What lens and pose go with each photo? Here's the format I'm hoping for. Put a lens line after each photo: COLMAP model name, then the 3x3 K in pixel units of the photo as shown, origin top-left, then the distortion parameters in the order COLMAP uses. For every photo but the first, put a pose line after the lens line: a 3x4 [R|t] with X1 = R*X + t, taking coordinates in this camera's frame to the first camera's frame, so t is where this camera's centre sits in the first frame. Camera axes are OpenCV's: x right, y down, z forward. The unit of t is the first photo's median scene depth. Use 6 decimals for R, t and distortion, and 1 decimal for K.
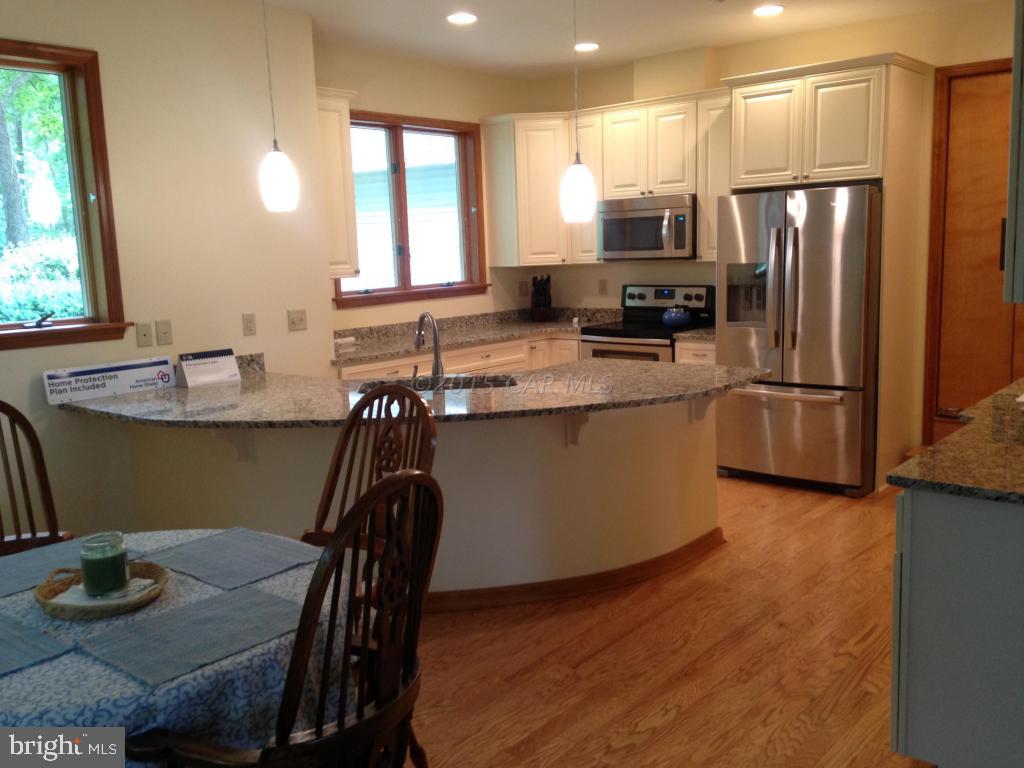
lens RADIAL K [[982.0, 0, 509.4], [0, 982.0, 389.2], [0, 0, 1]] dist [0.130270, -0.018159]
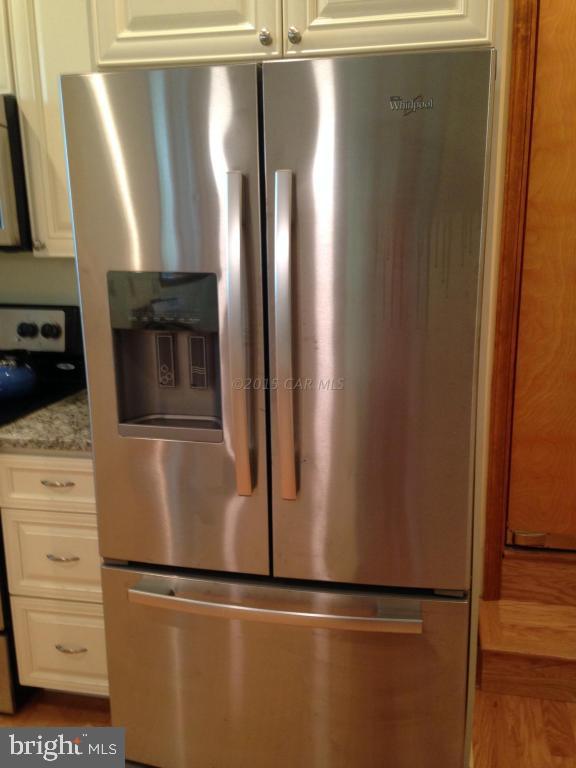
lens RADIAL K [[736.5, 0, 288.0], [0, 736.5, 384.0], [0, 0, 1]] dist [0.130270, -0.018159]
pose [[0.895901, -0.084297, 0.436182, 0.151439], [0.055085, 0.995334, 0.079217, -0.100482], [-0.440825, -0.046944, 0.896365, 0.701097]]
